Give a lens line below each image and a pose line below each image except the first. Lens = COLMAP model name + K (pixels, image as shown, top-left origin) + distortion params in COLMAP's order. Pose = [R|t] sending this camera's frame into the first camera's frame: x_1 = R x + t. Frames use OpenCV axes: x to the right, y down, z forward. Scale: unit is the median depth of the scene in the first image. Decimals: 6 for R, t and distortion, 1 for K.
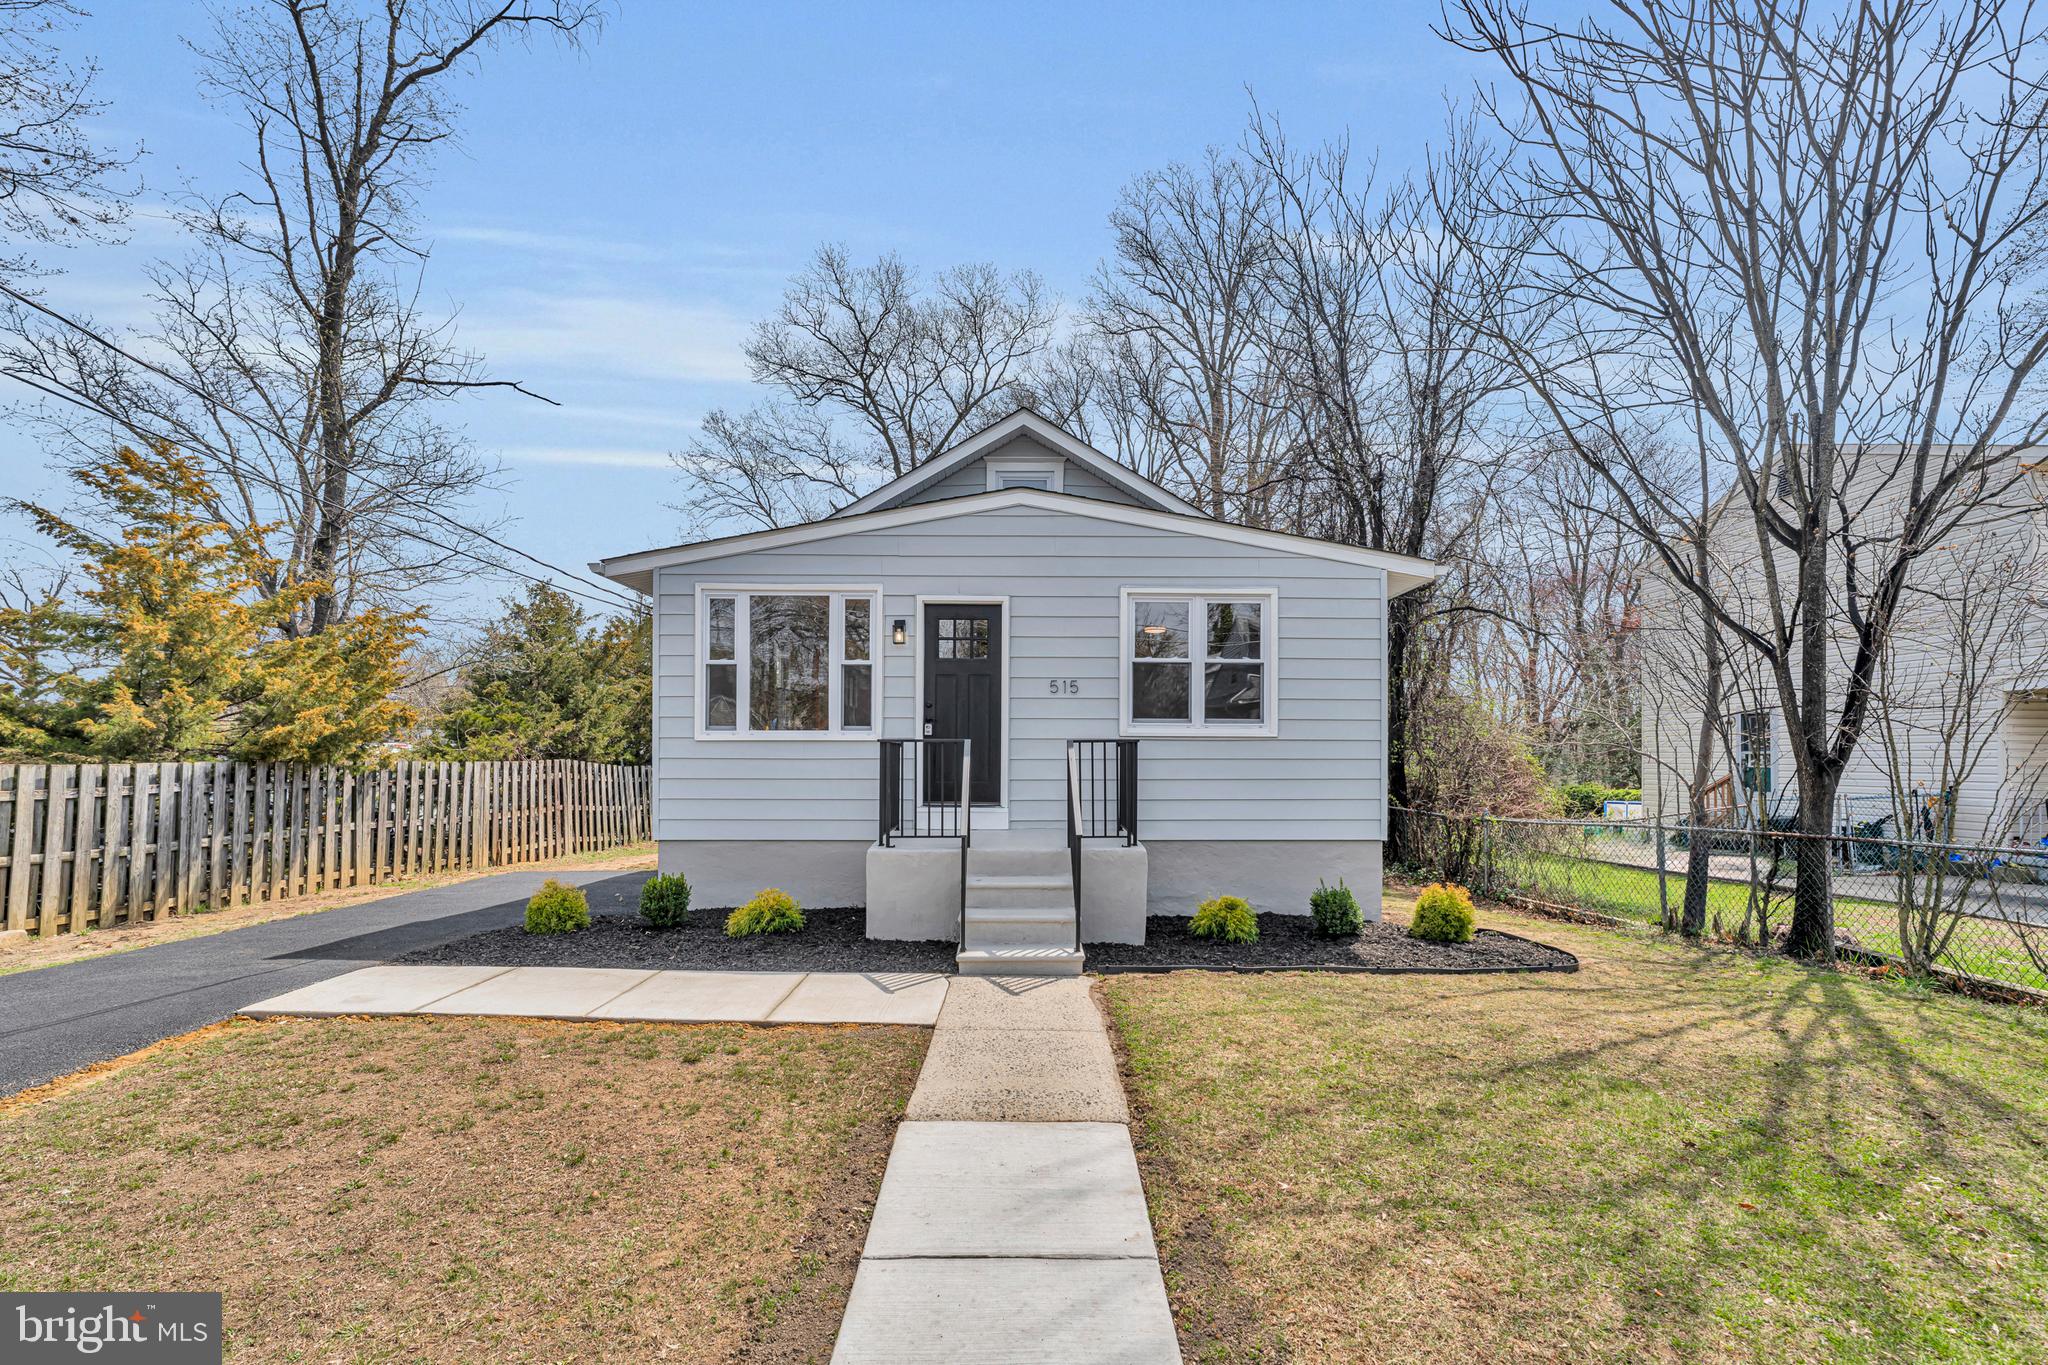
lens RADIAL K [[993.2, 0, 1024.4], [0, 993.2, 720.9], [0, 0, 1]] dist [0.000486, 0.000109]
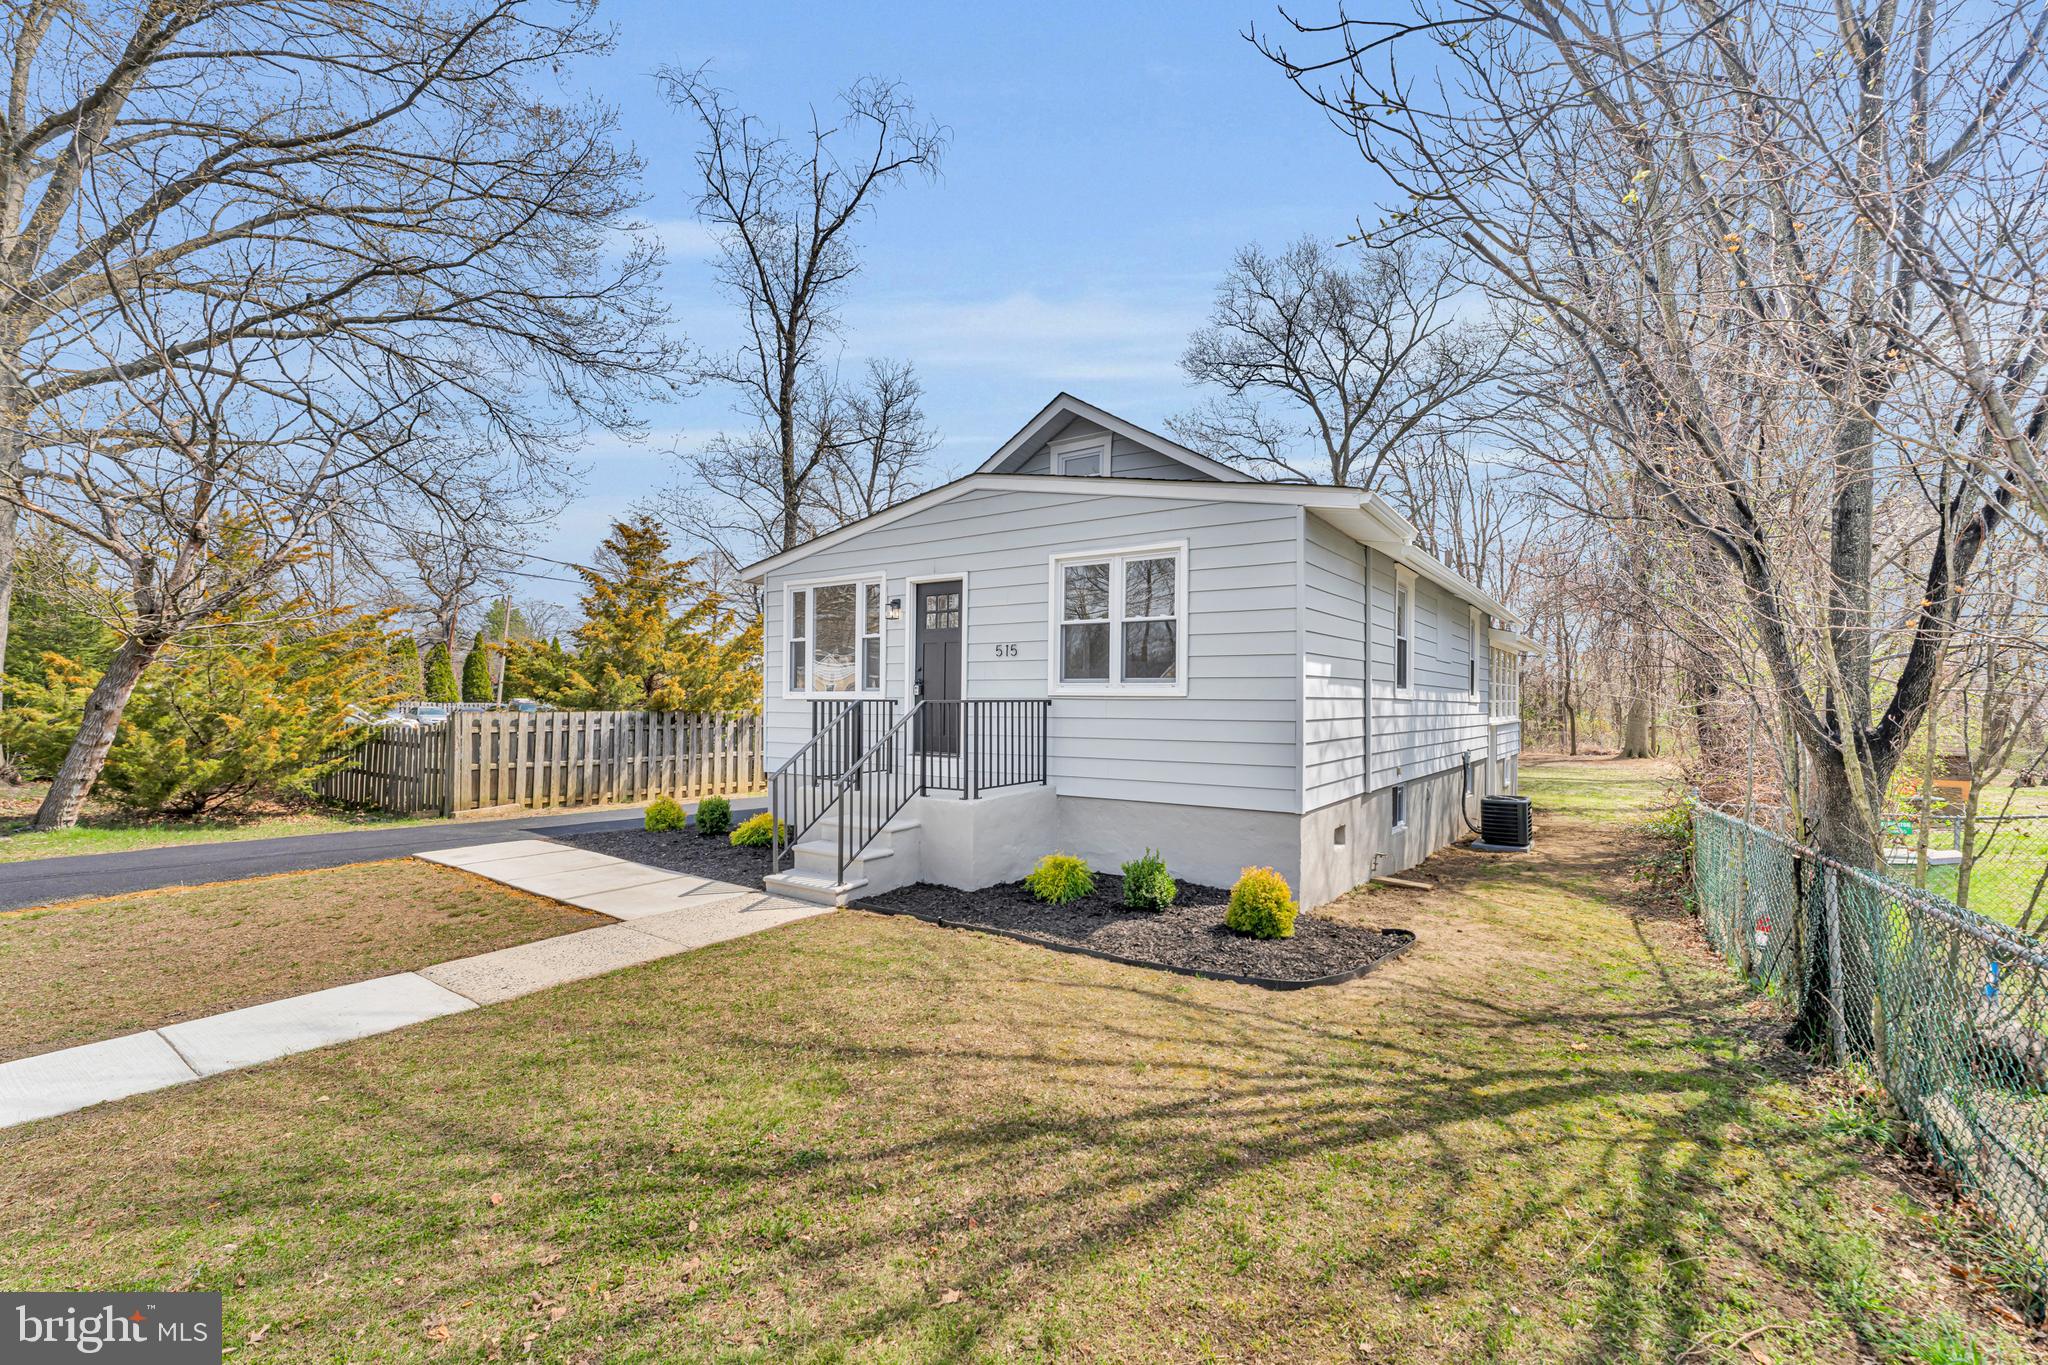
lens RADIAL K [[869.0, 0, 1024.0], [0, 869.0, 682.5], [0, 0, 1]] dist [0.001029, 0.000049]
pose [[0.812388, -0.009743, -0.583035, 0.608649], [0.015472, 0.999869, 0.004849, -0.003474], [0.582912, -0.012959, 0.812432, 0.230628]]
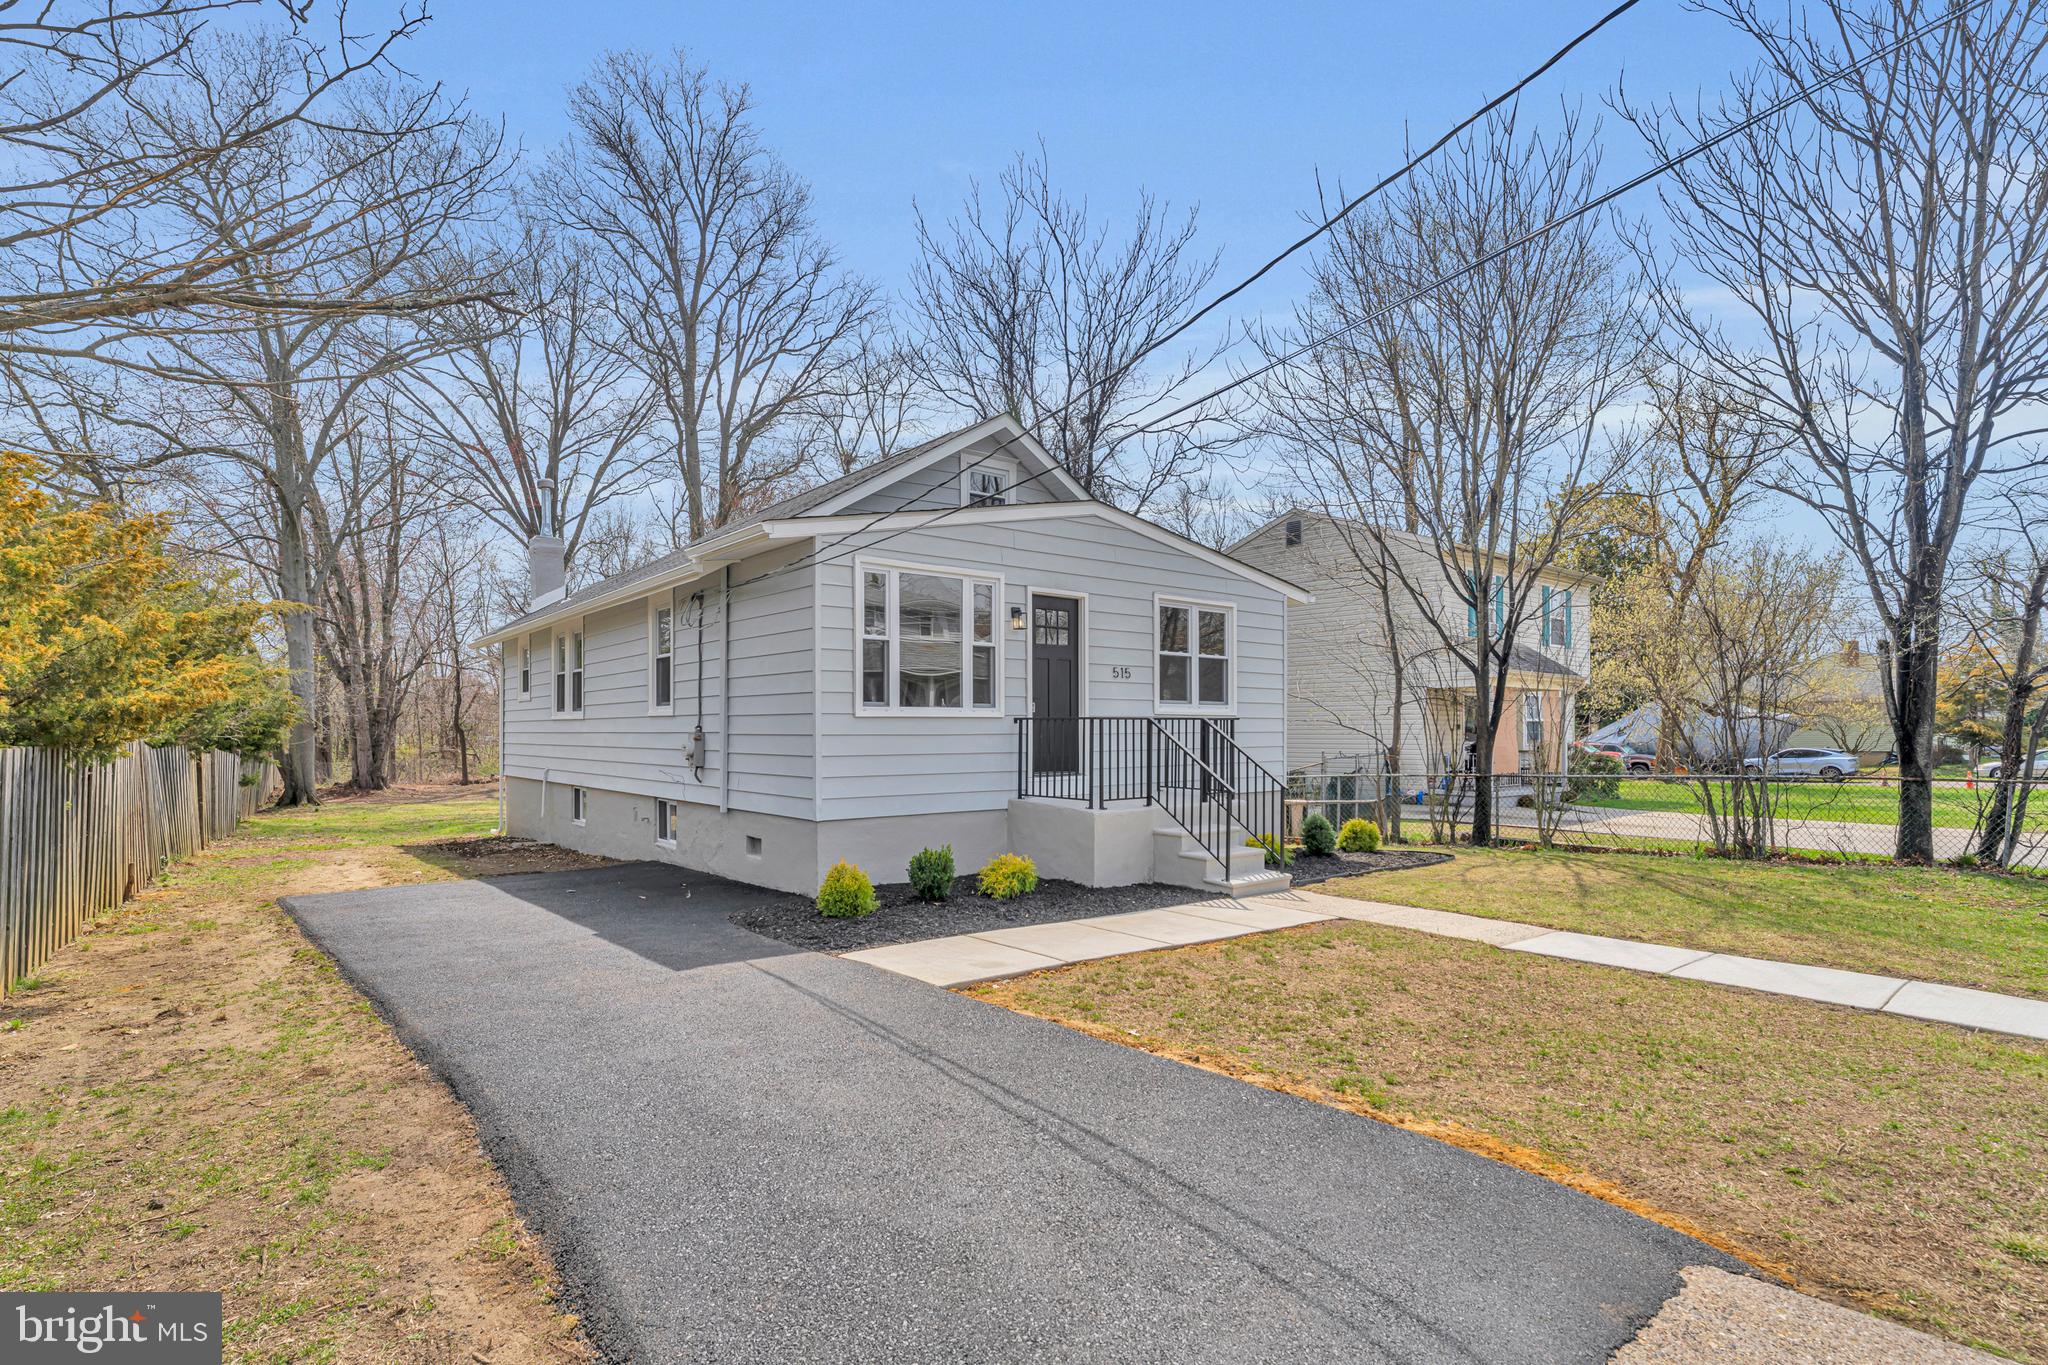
lens RADIAL K [[1063.3, 0, 1023.9], [0, 1063.3, 721.6], [0, 0, 1]] dist [0.091084, 0.000032]
pose [[0.779204, 0.001400, 0.626769, -0.849472], [-0.019698, 0.999558, 0.022257, -0.001793], [-0.626461, -0.029689, 0.778887, 0.072071]]
